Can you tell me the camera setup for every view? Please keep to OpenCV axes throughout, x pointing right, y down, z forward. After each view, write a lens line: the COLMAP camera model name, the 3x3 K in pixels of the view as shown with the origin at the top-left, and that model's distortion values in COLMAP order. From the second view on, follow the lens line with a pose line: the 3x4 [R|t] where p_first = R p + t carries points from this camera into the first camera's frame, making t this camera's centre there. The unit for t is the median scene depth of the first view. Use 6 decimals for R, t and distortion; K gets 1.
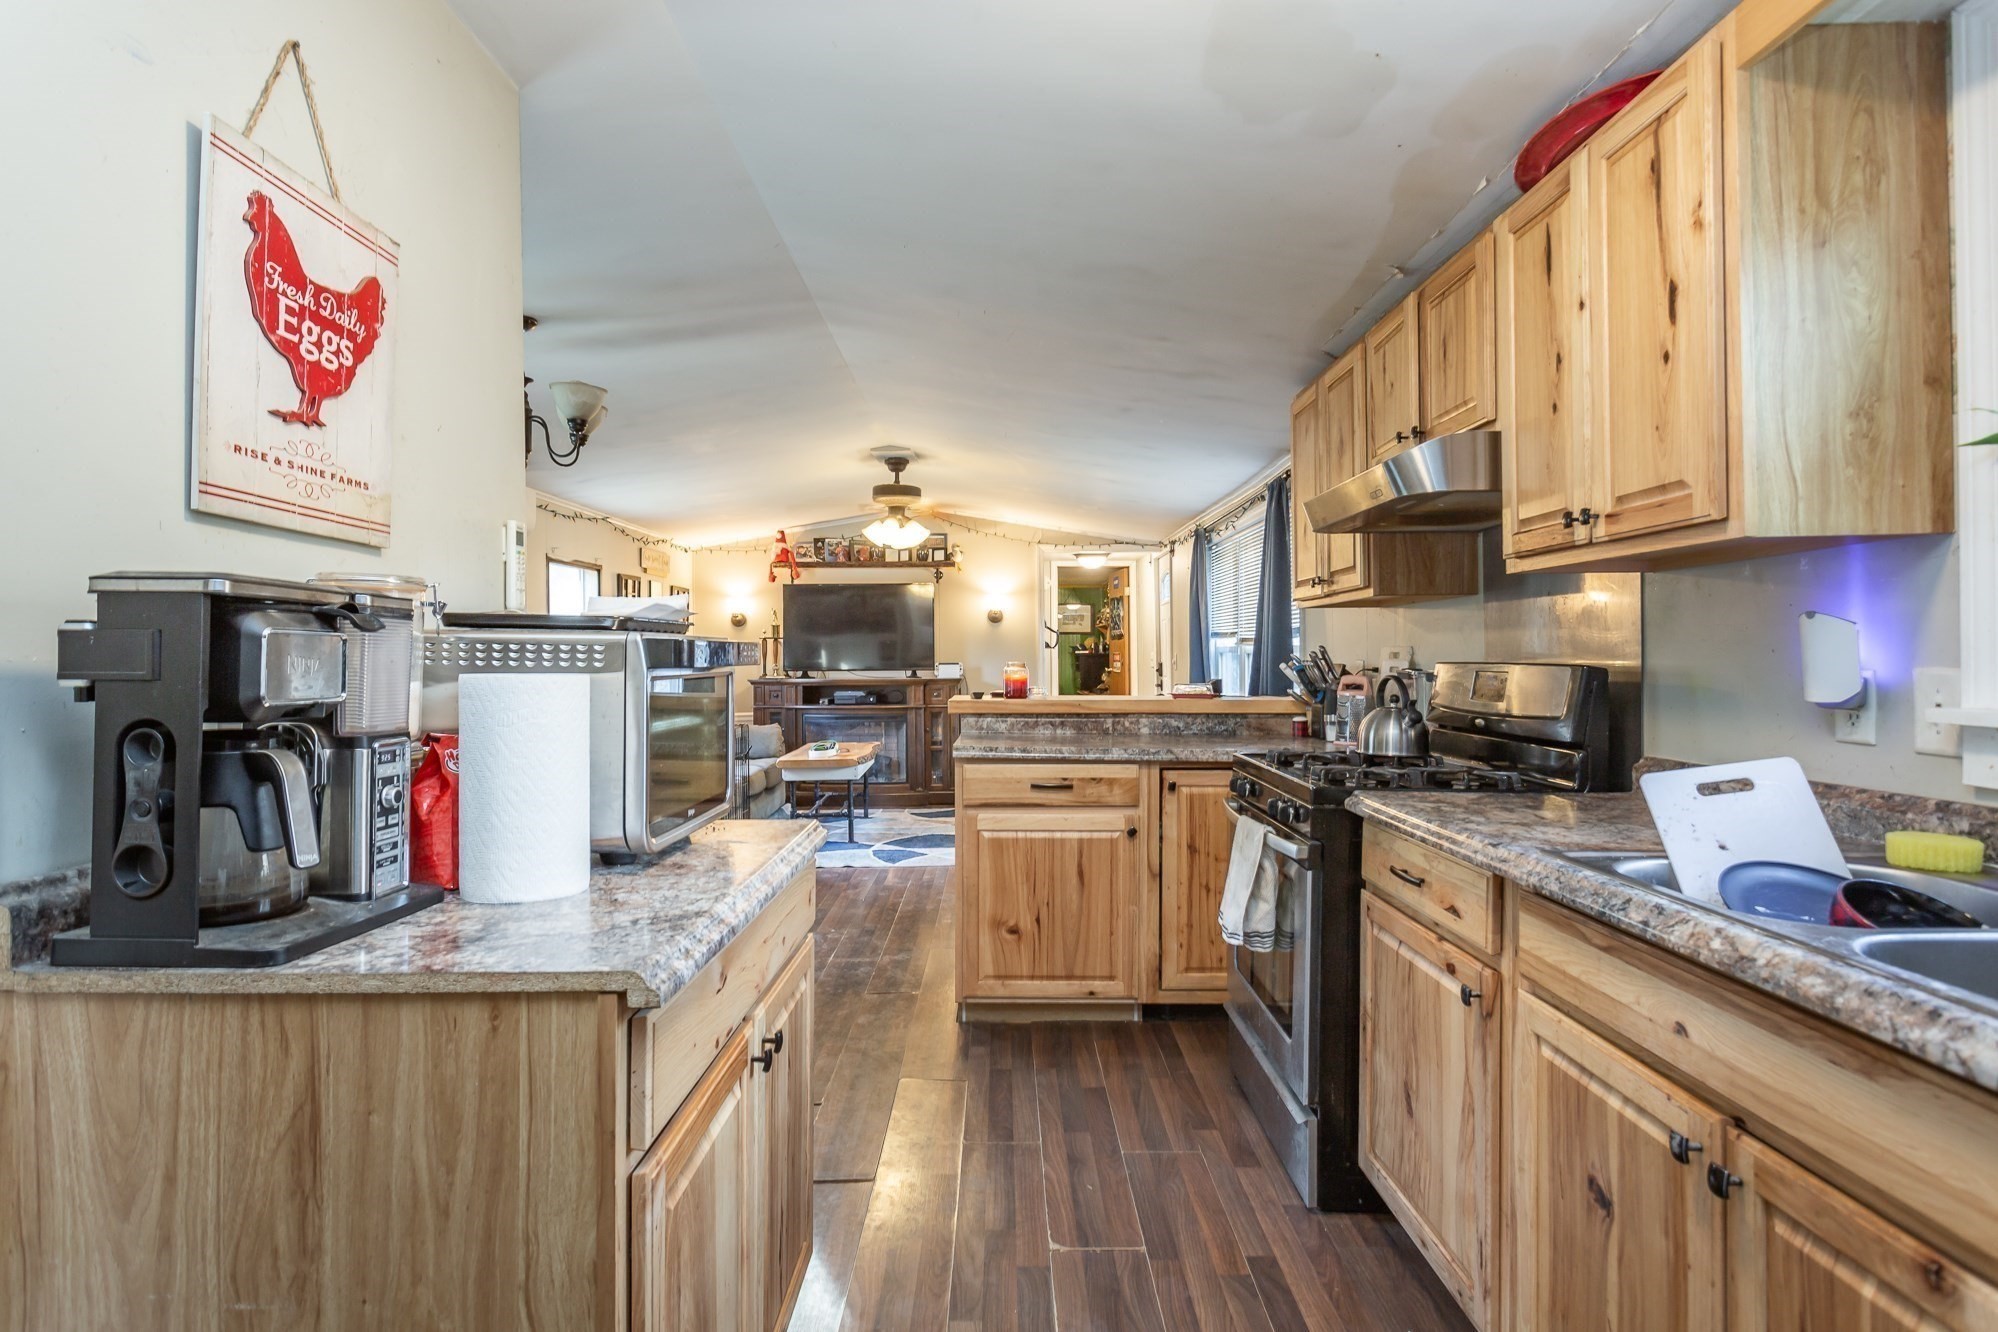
lens RADIAL K [[1041.7, 0, 1002.4], [0, 1041.7, 661.7], [0, 0, 1]] dist [-0.001213, 0.001805]
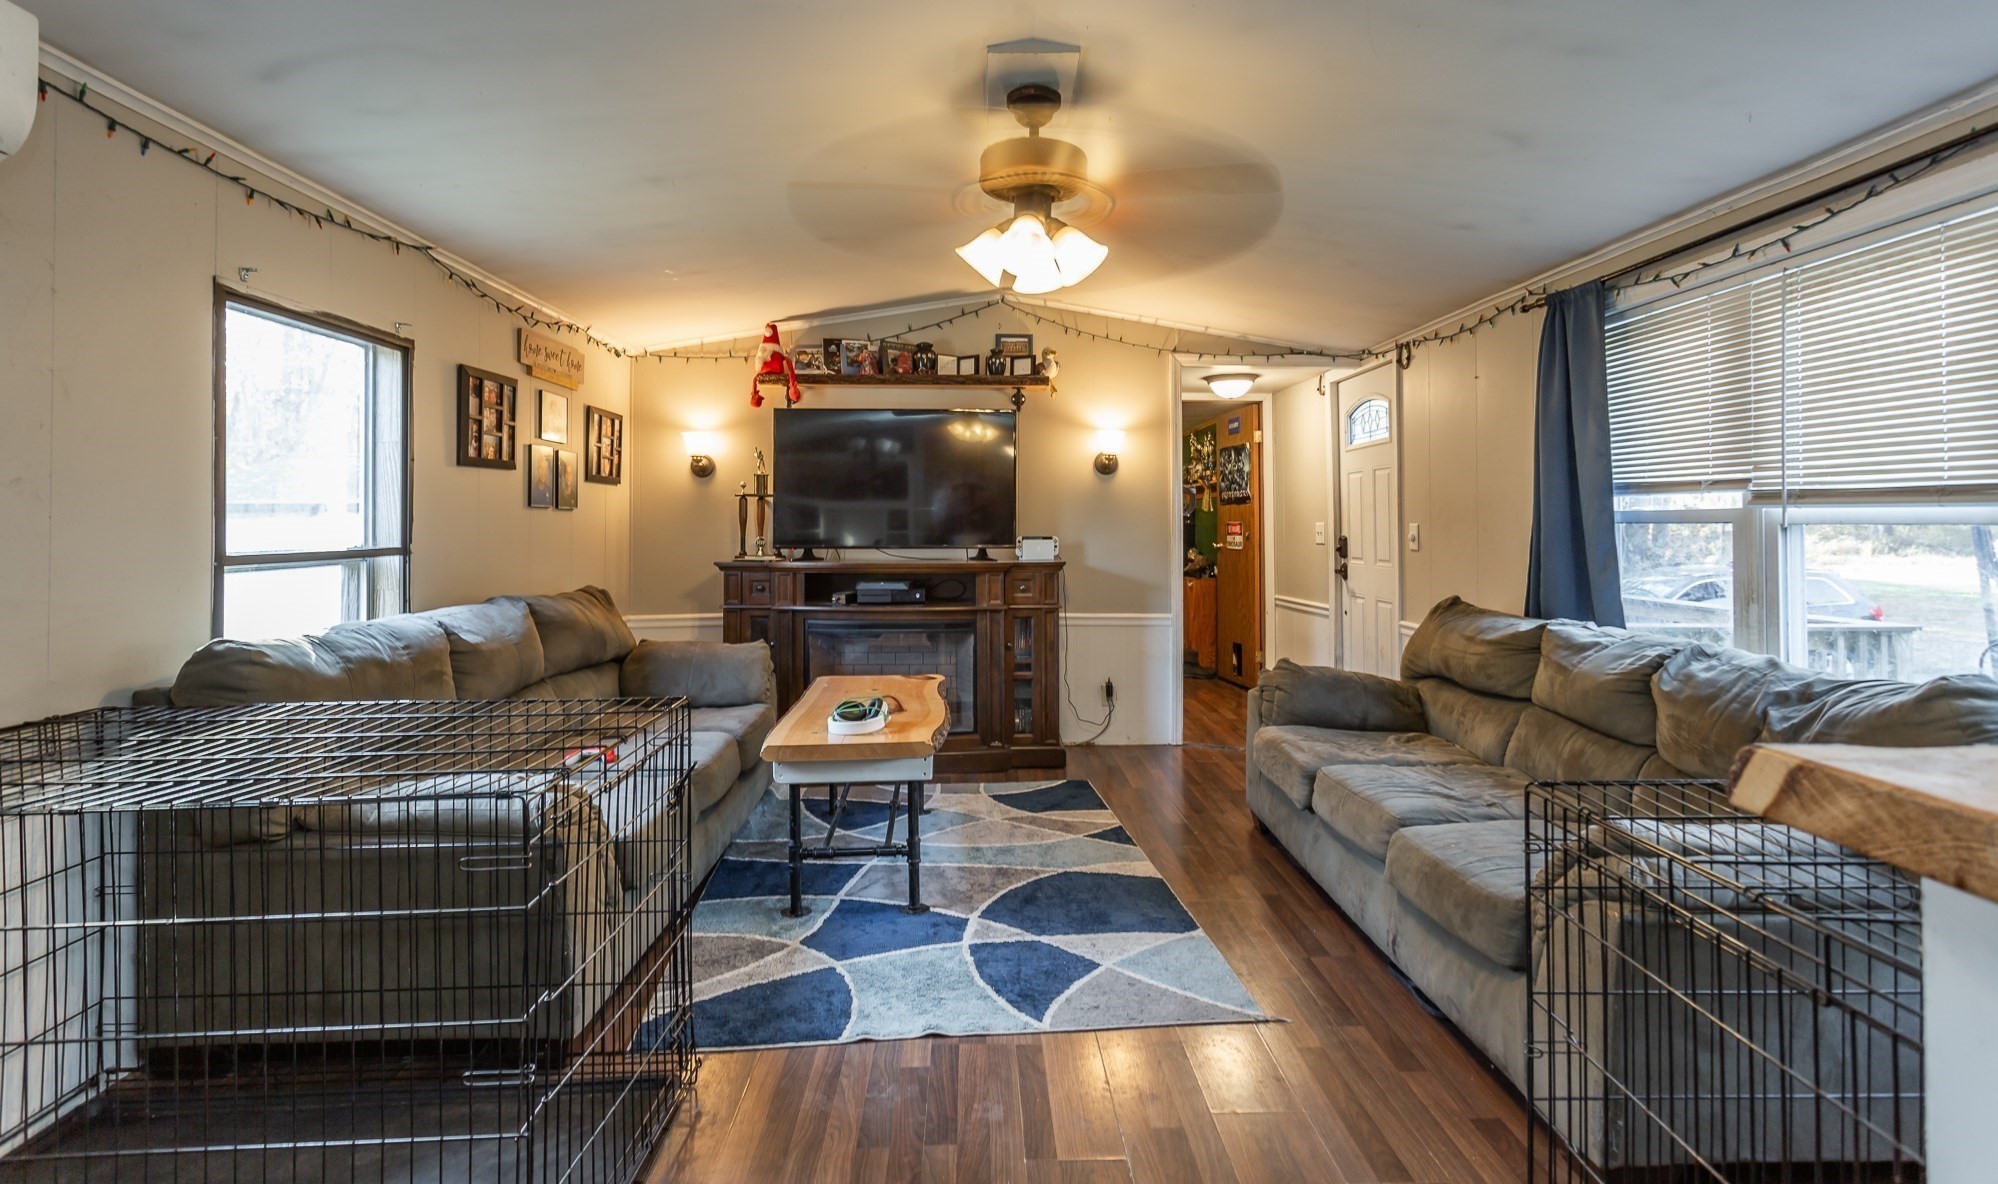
lens RADIAL K [[988.1, 0, 1004.3], [0, 988.1, 510.8], [0, 0, 1]] dist [-0.003238, 0.000034]
pose [[0.999570, 0.005976, 0.028705, -0.089000], [-0.005385, 0.999773, -0.020636, -0.002096], [-0.028822, 0.020472, 0.999375, 0.404911]]
